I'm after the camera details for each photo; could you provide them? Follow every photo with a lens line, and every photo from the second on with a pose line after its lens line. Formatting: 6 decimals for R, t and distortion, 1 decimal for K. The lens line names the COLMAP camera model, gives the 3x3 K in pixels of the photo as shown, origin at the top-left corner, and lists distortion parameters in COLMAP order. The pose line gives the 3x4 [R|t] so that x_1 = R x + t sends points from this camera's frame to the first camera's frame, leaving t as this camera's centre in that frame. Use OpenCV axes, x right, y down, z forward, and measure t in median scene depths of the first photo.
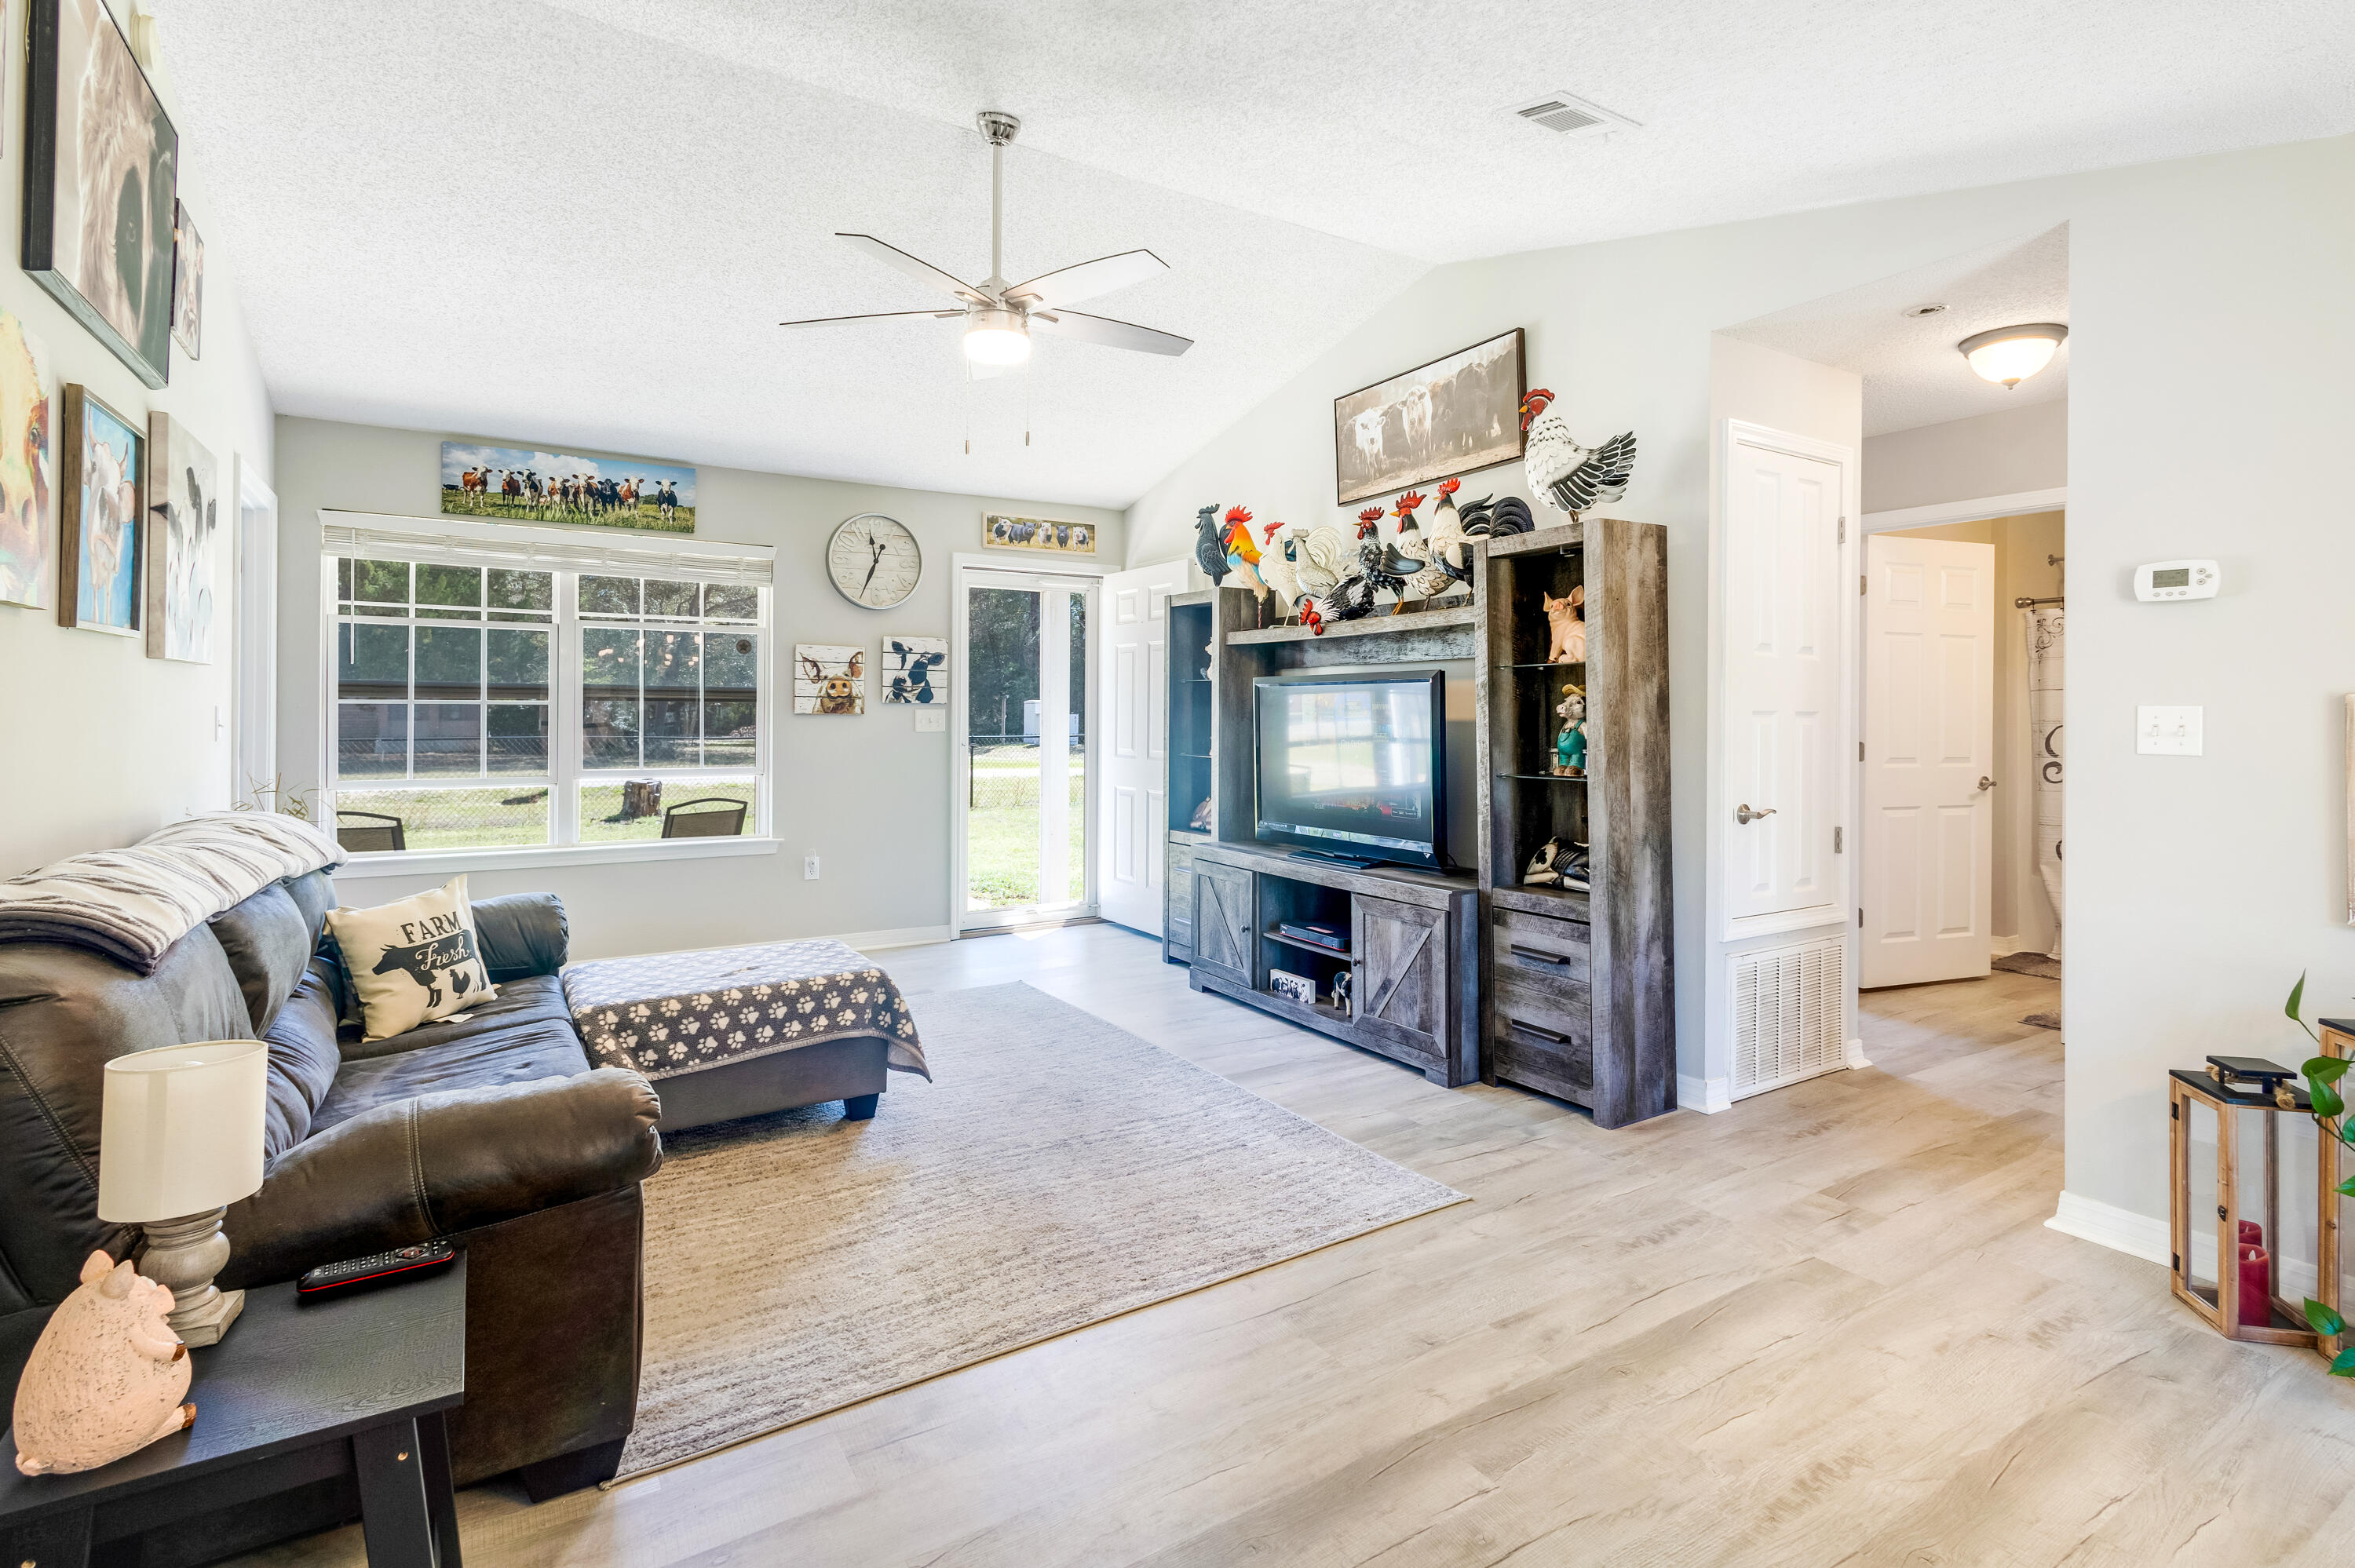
lens RADIAL K [[1125.6, 0, 1185.8], [0, 1125.6, 711.4], [0, 0, 1]] dist [0.005677, -0.000192]
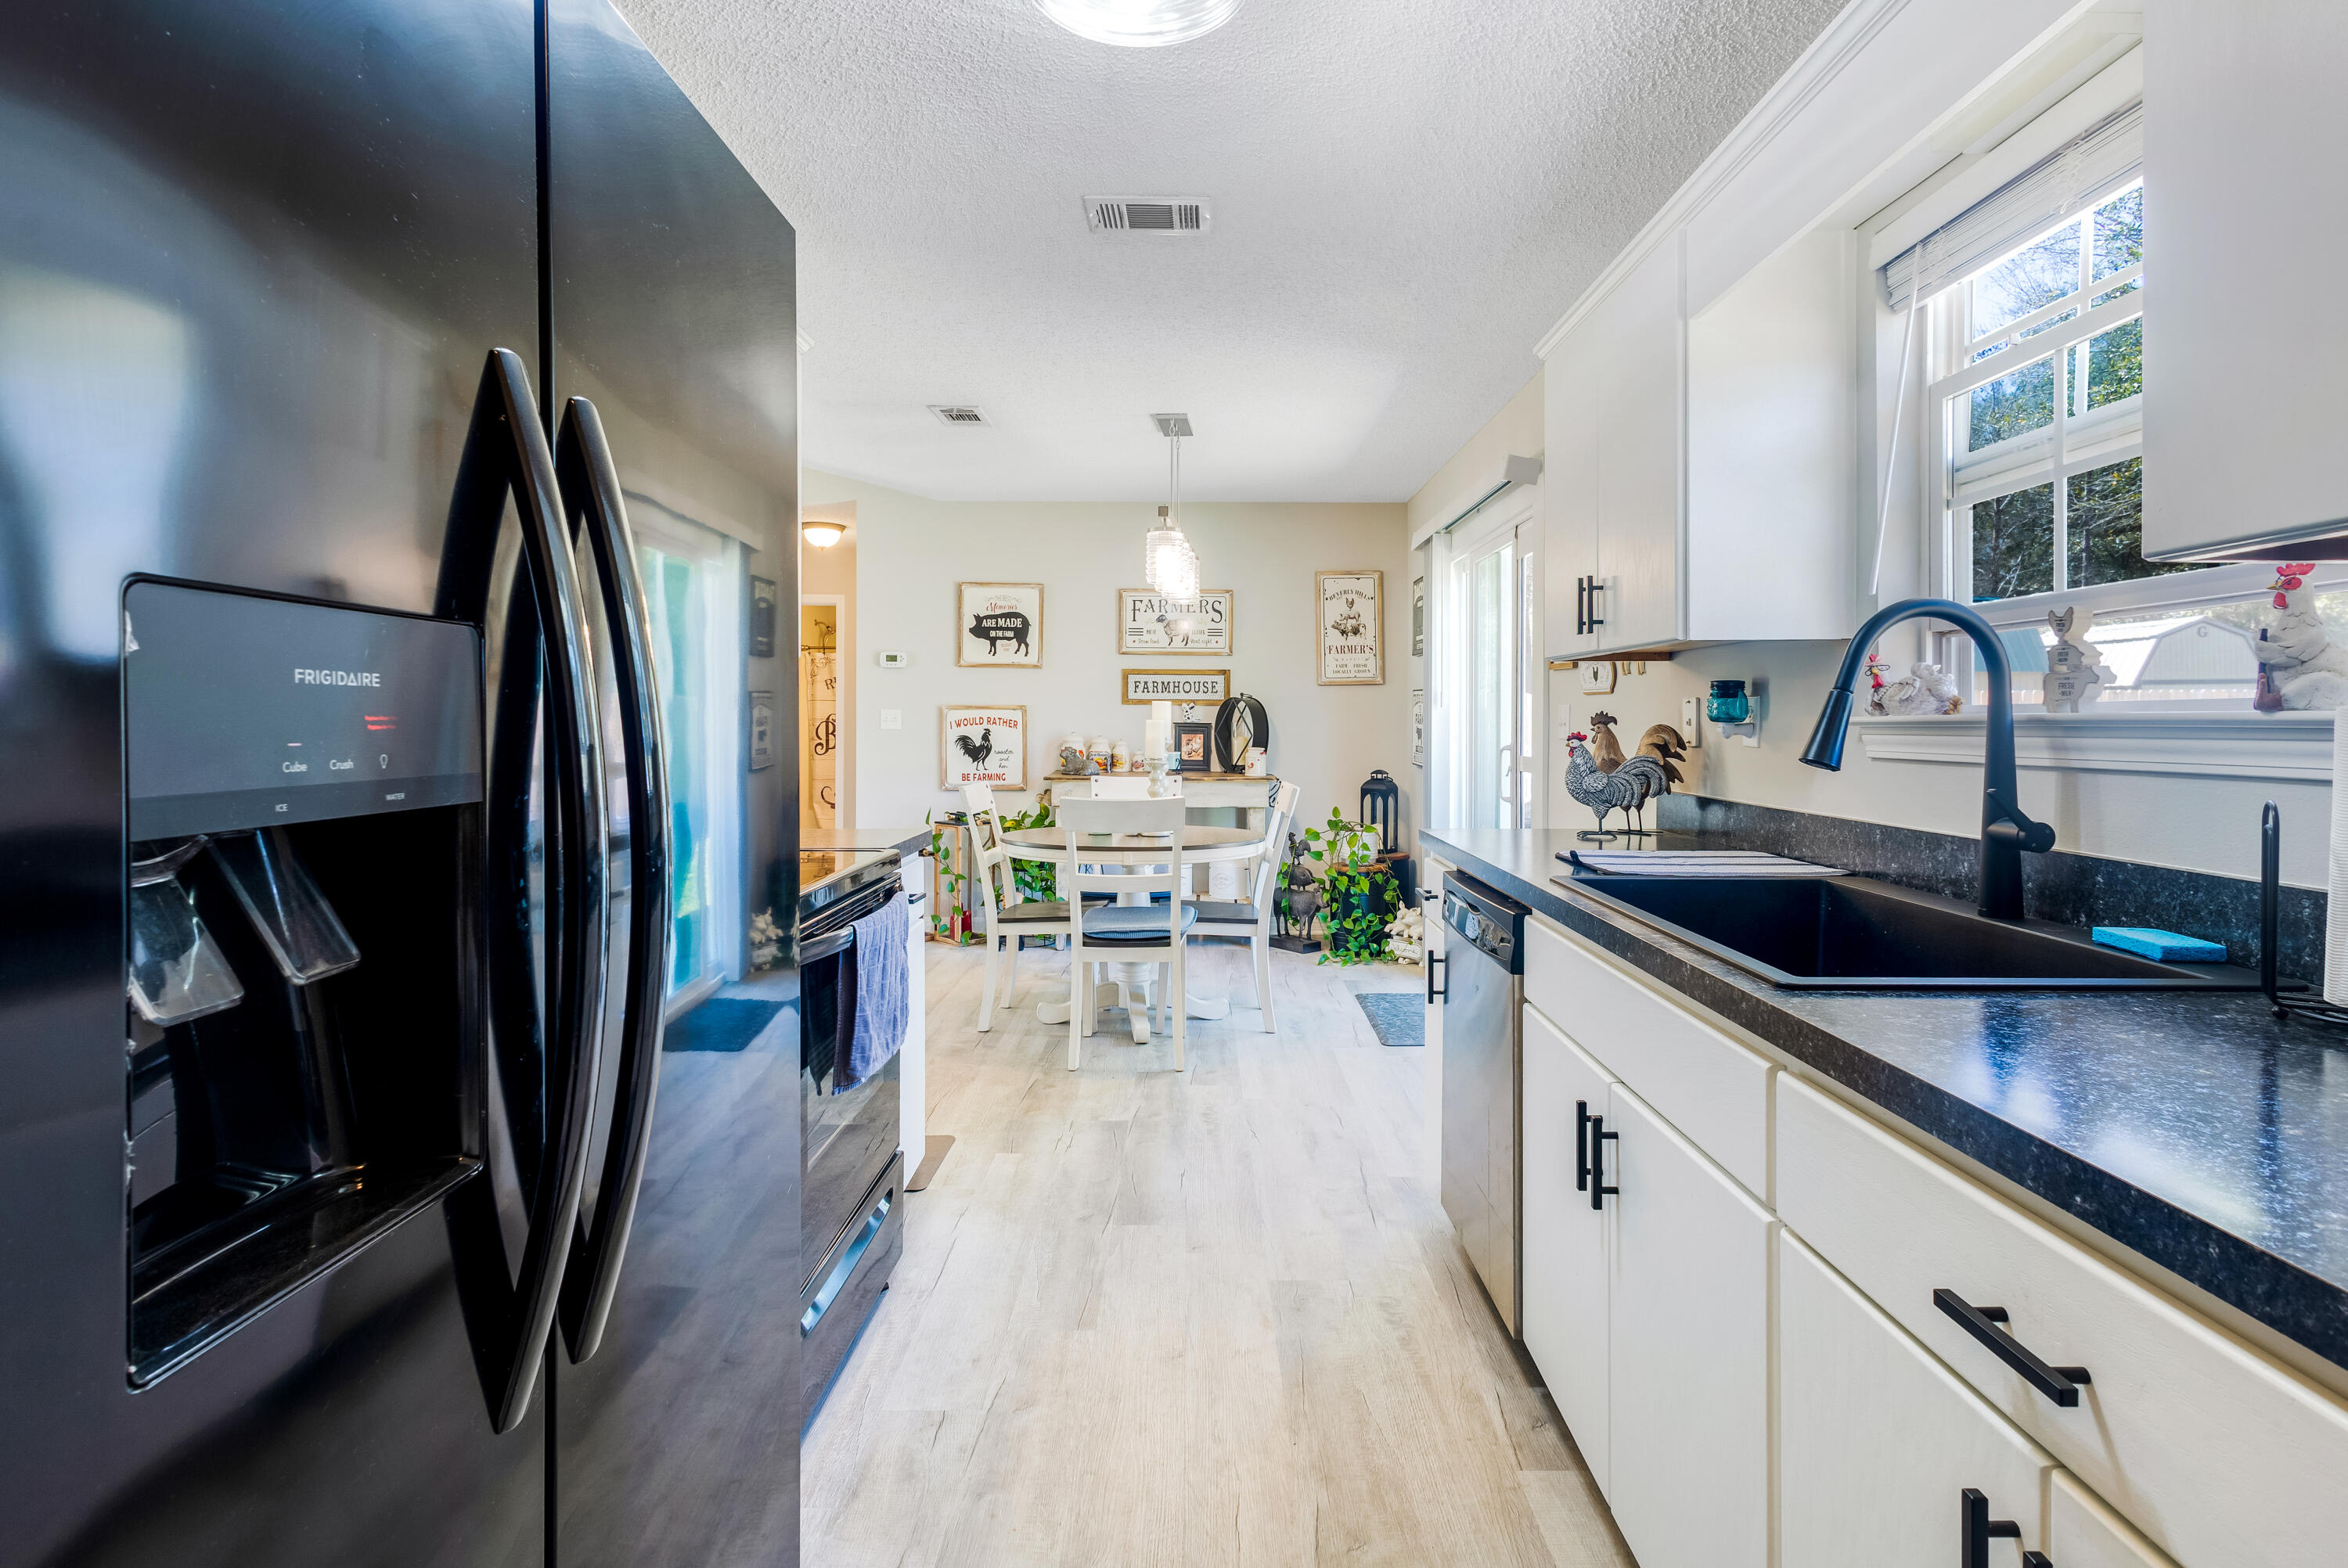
lens RADIAL K [[1142.5, 0, 1171.6], [0, 1142.5, 720.2], [0, 0, 1]] dist [0.004048, -0.000129]
pose [[0.545350, -0.000666, 0.838208, -0.642795], [-0.004202, 0.999985, 0.003528, 0.005609], [-0.838198, -0.005446, 0.545339, -0.629718]]
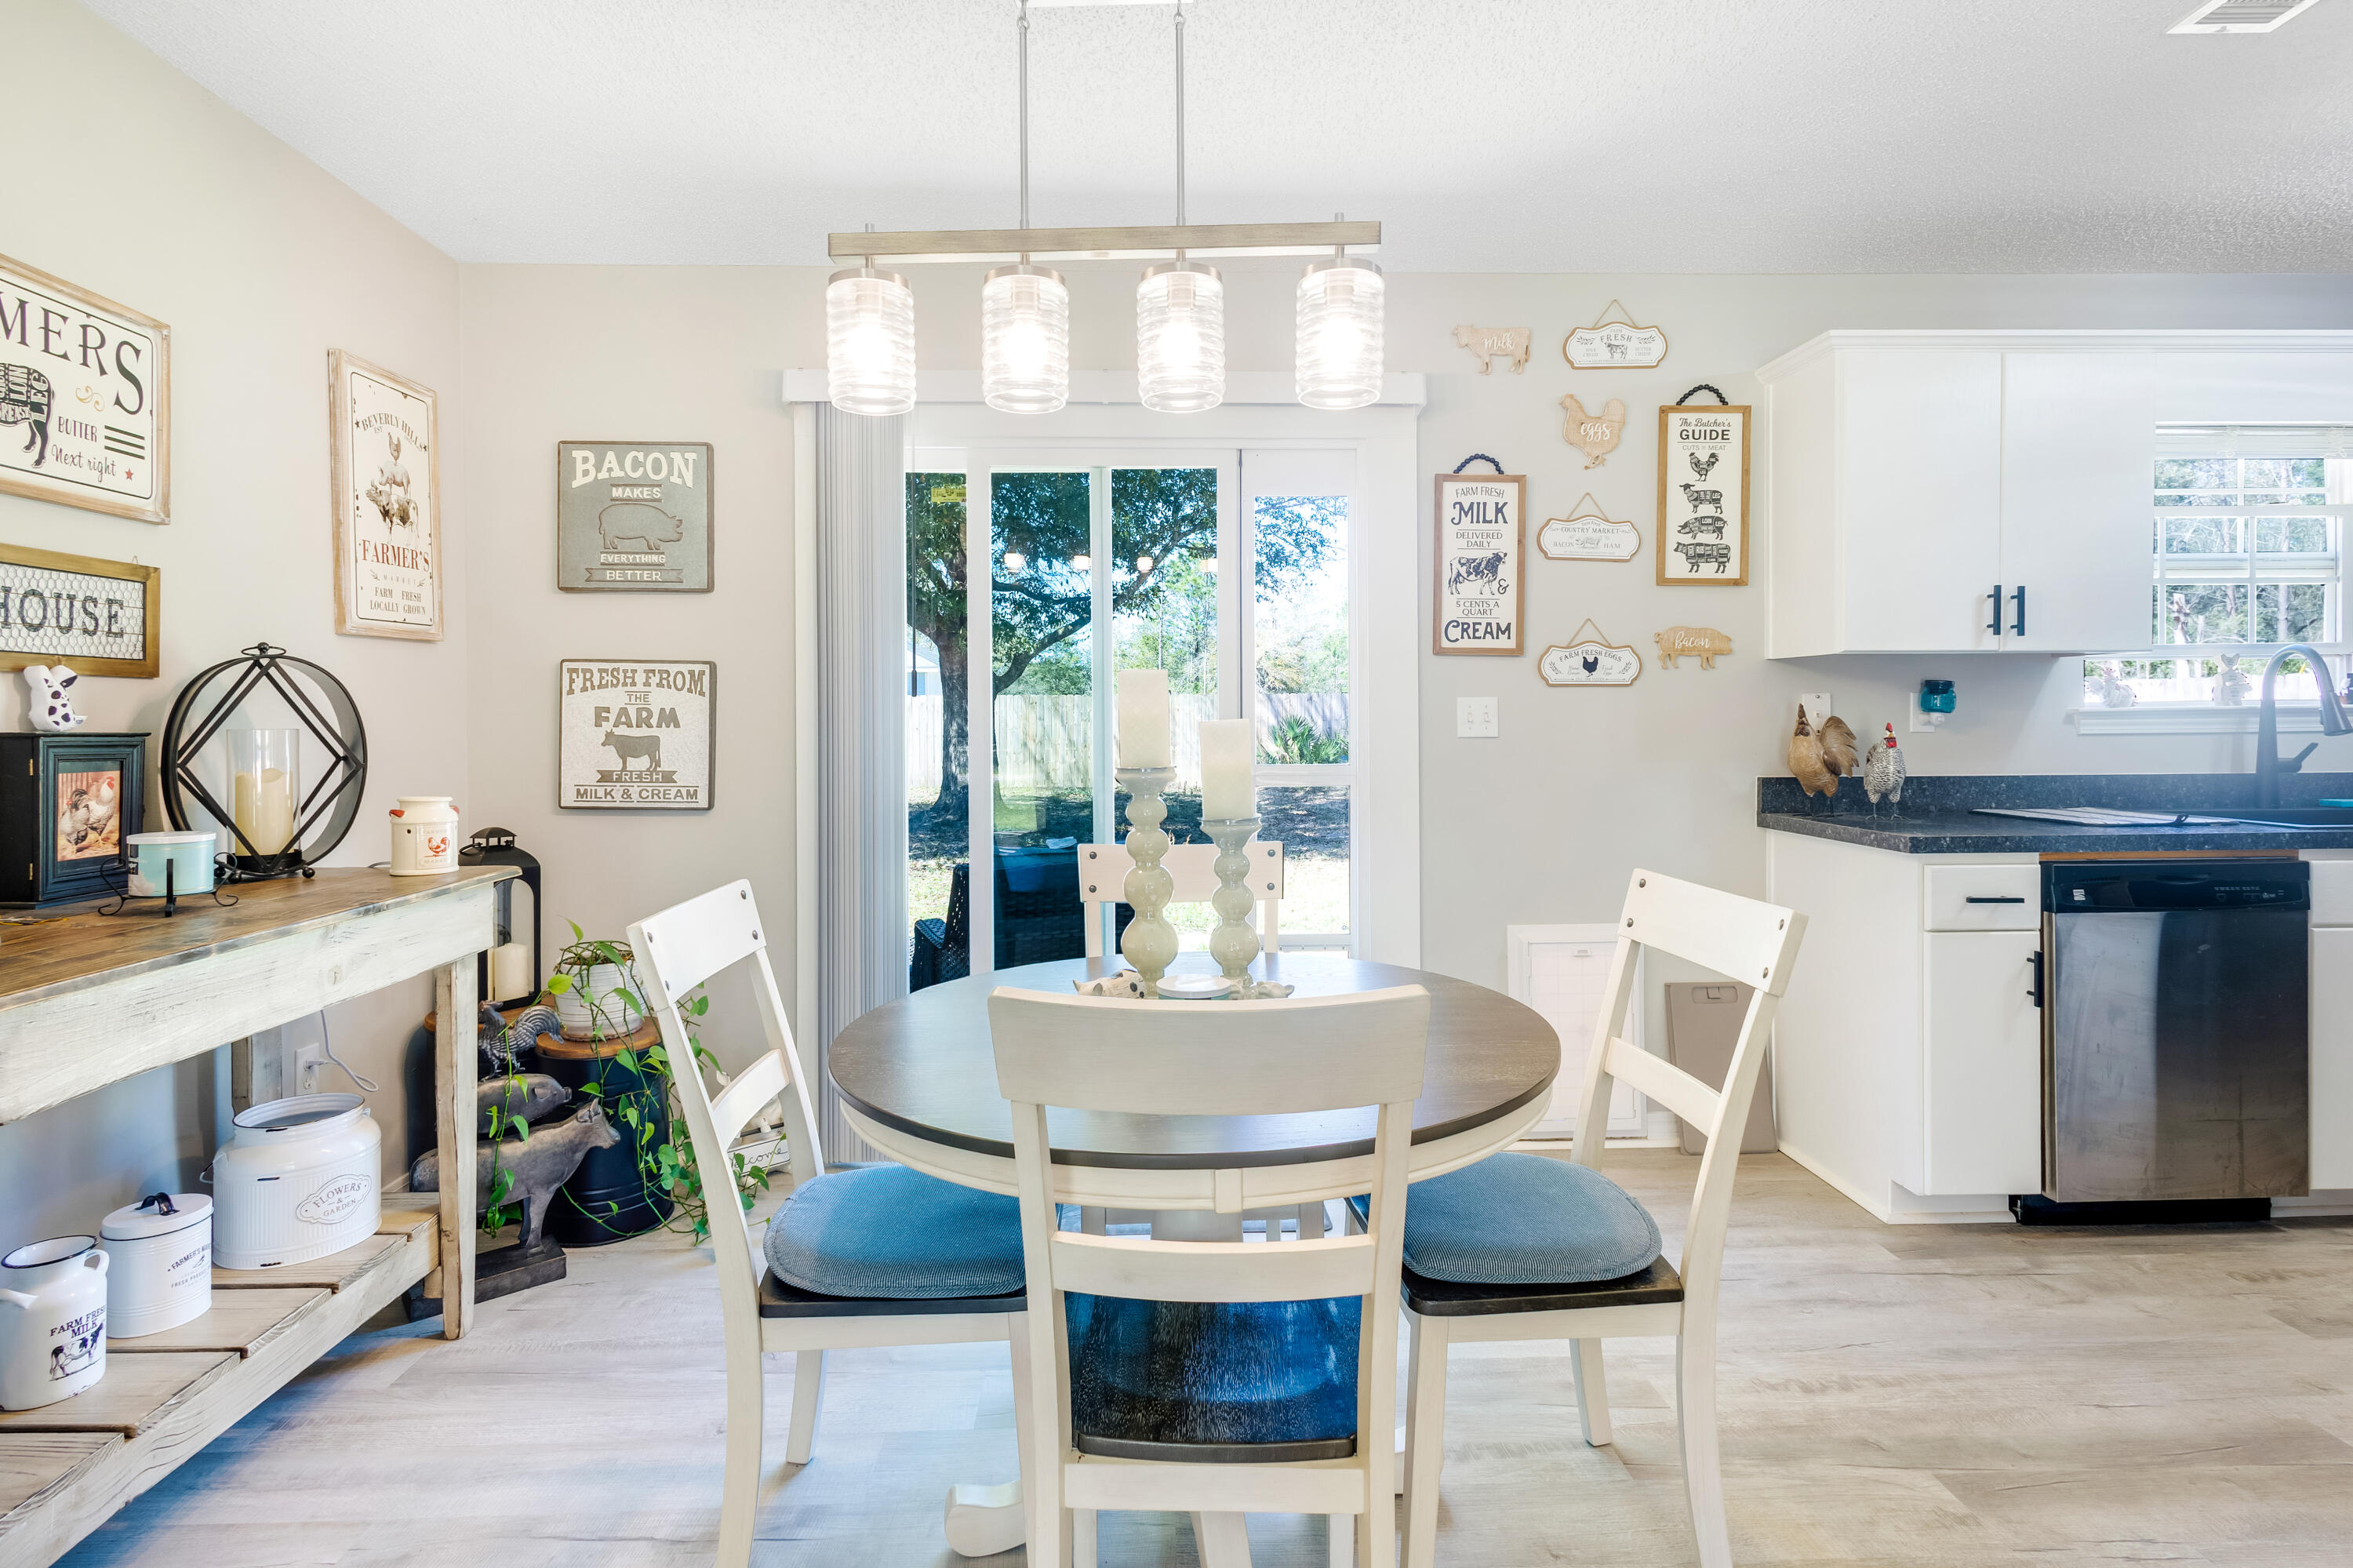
lens RADIAL K [[1169.0, 0, 1156.9], [0, 1169.0, 726.2], [0, 0, 1]] dist [0.005218, -0.000477]
pose [[-0.863779, -0.002588, 0.503864, 0.165625], [0.000805, 0.999978, 0.006515, 0.009327], [-0.503870, 0.006033, -0.863758, 0.526179]]
